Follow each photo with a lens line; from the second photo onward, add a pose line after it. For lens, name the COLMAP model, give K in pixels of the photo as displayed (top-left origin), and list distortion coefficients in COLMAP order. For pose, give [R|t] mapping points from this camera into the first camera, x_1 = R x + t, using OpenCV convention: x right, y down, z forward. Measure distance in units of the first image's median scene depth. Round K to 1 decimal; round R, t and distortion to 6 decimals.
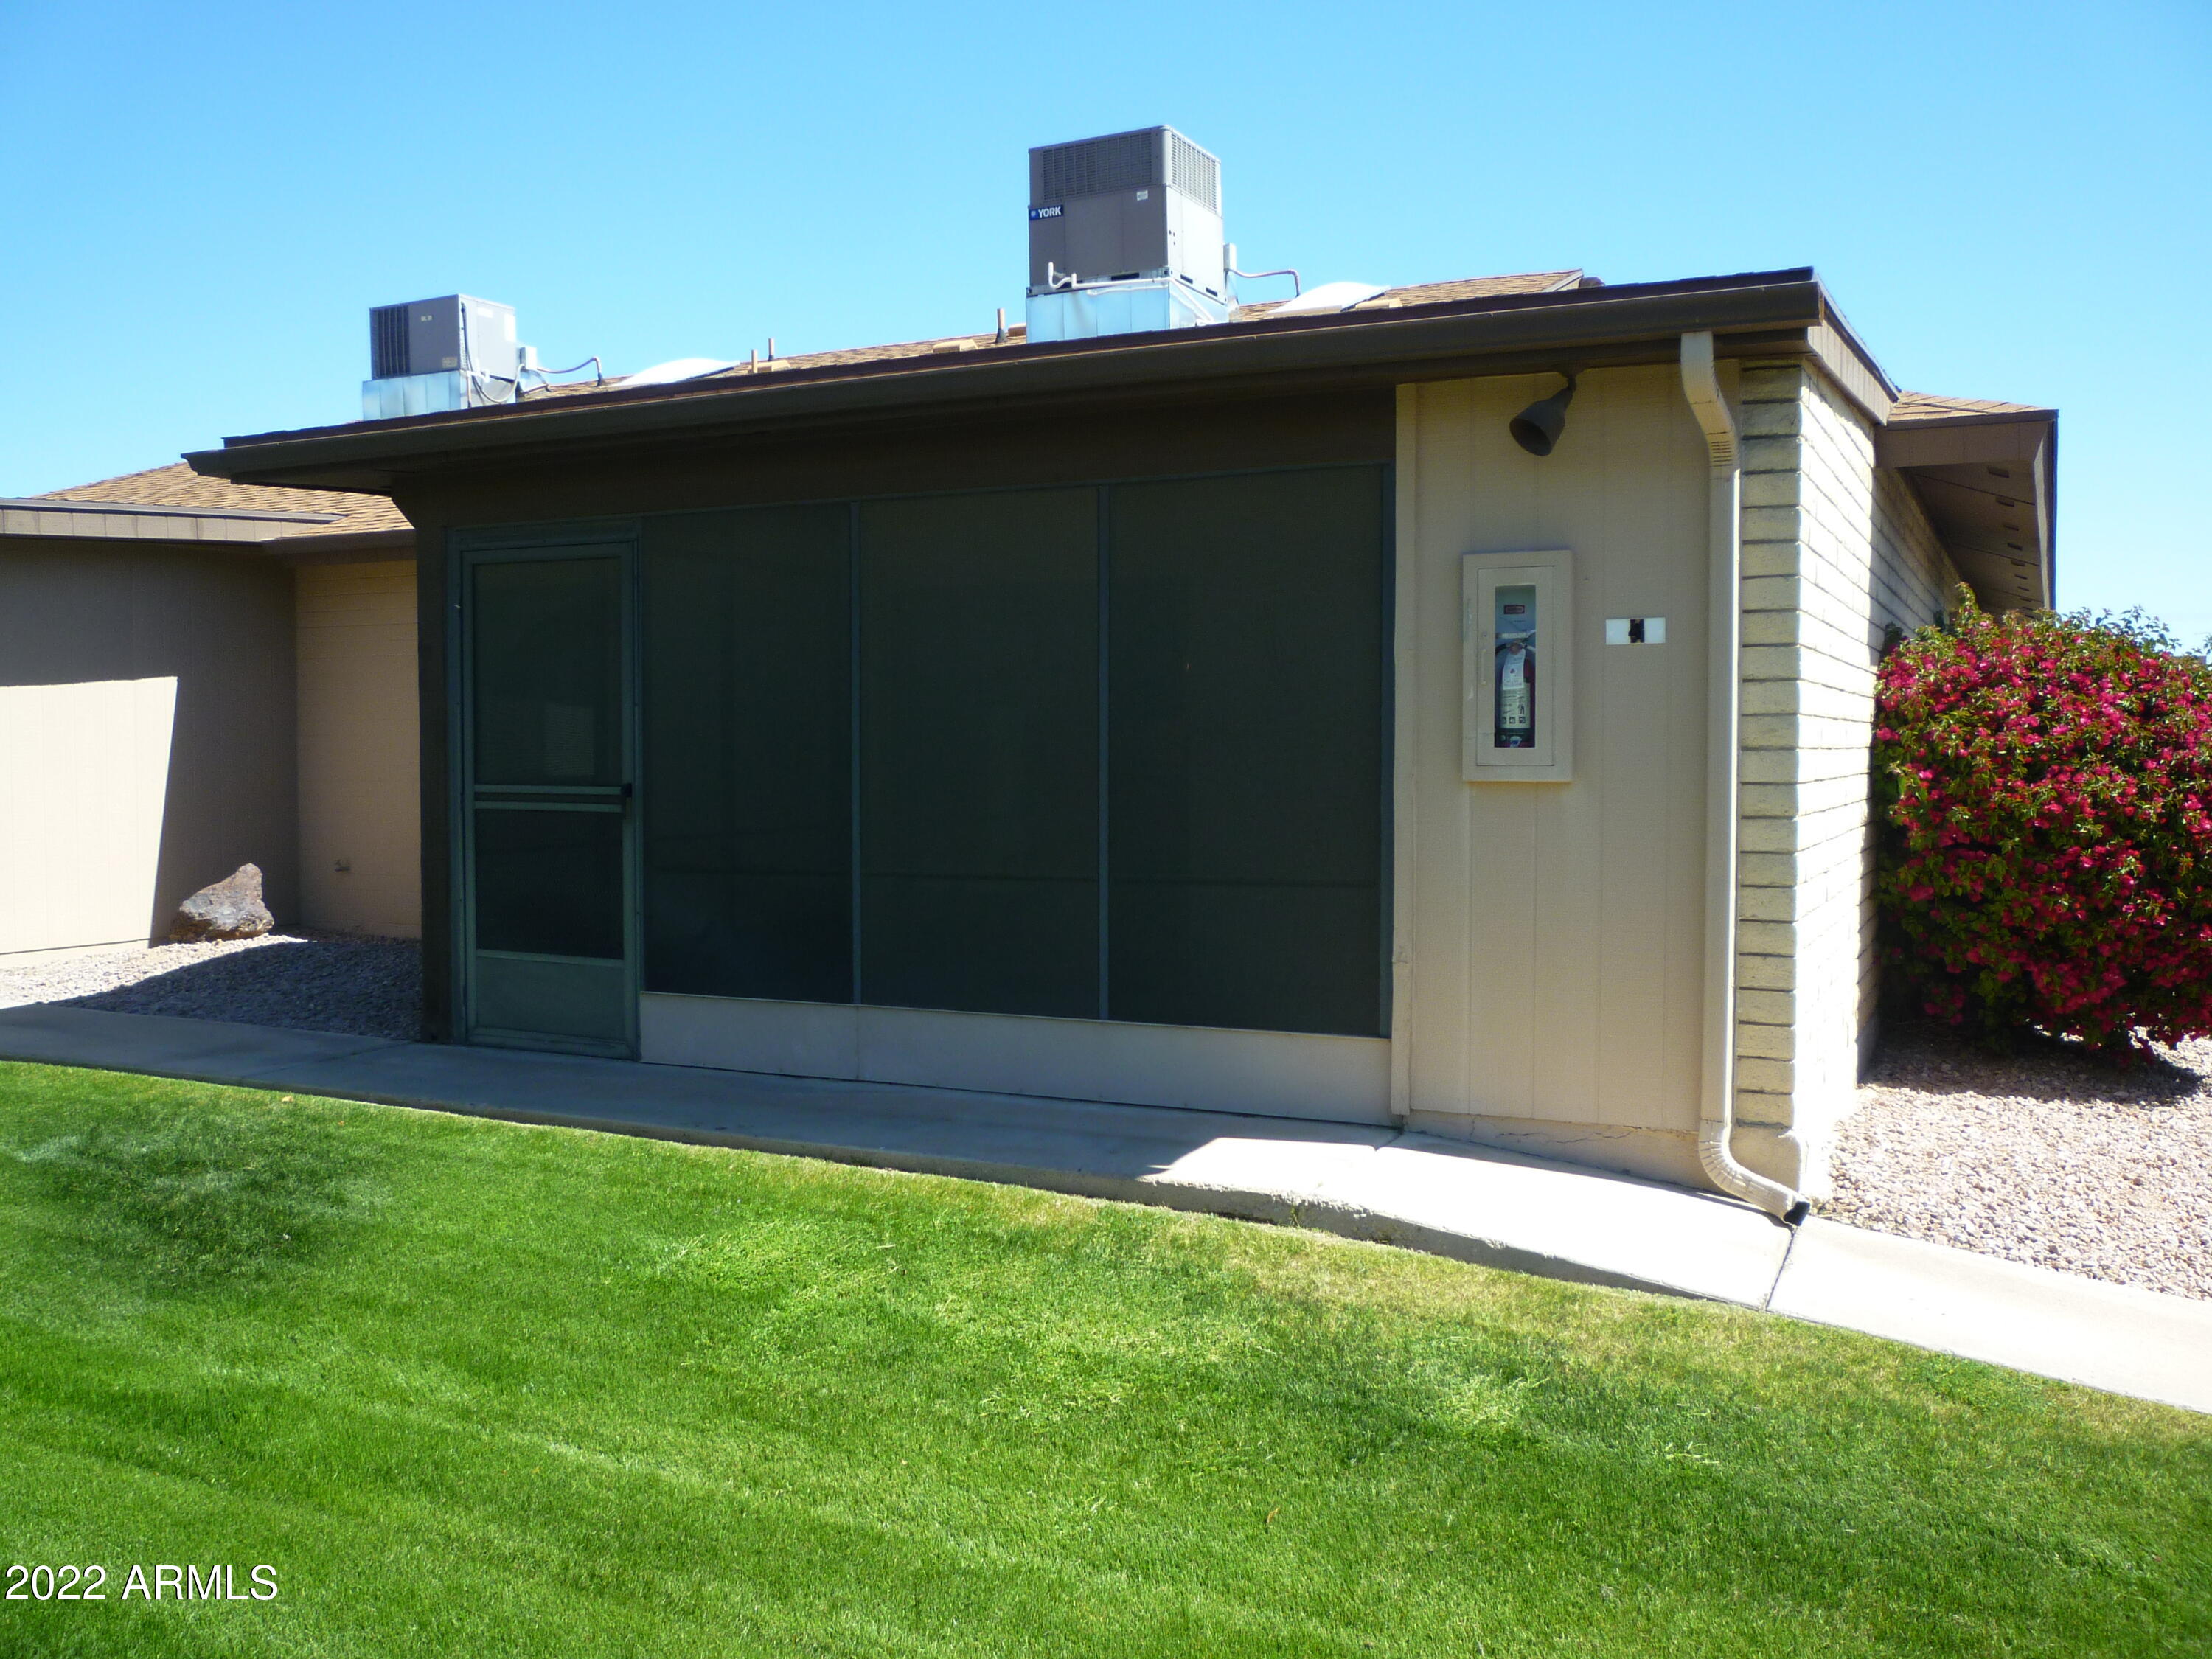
lens RADIAL K [[1931.0, 0, 1111.9], [0, 1931.0, 816.9], [0, 0, 1]] dist [-0.058139, 0.047624]
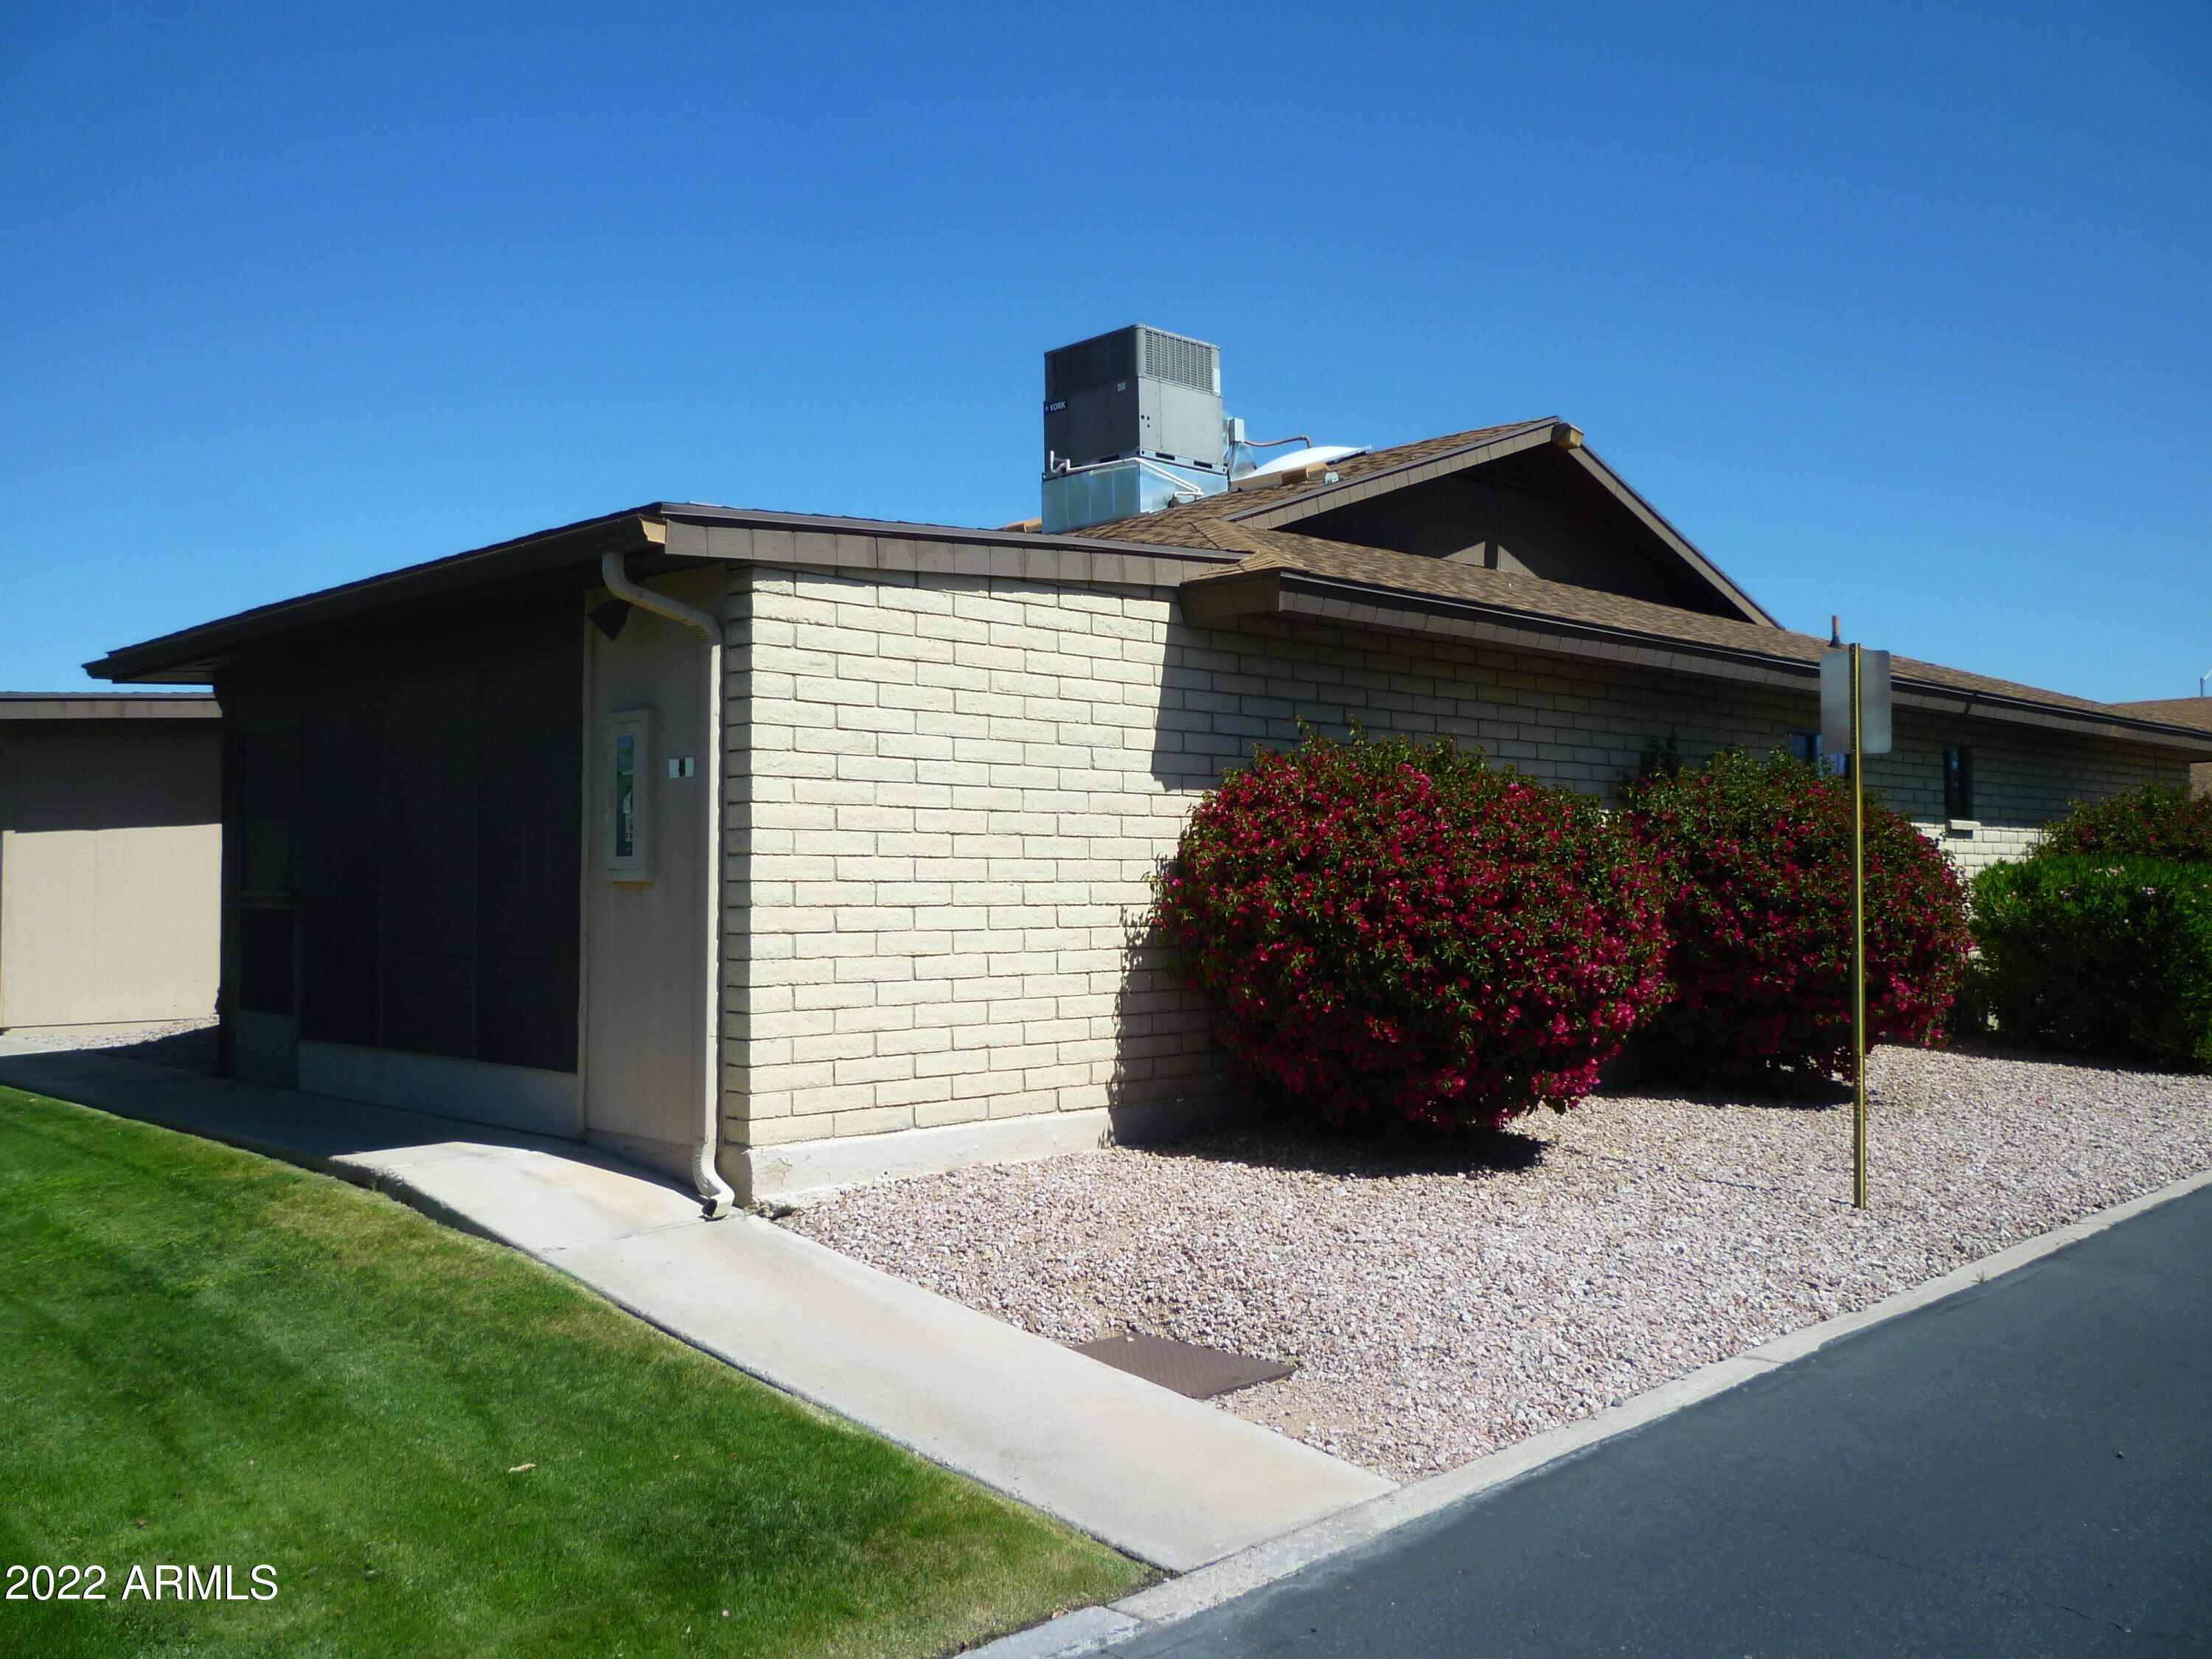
lens RADIAL K [[1931.0, 0, 1101.7], [0, 1931.0, 835.2], [0, 0, 1]] dist [-0.058139, 0.047624]
pose [[0.948246, -0.008266, -0.317429, 0.927159], [-0.012032, 0.998008, -0.061931, 0.027746], [0.317309, 0.062546, 0.946257, -0.157786]]
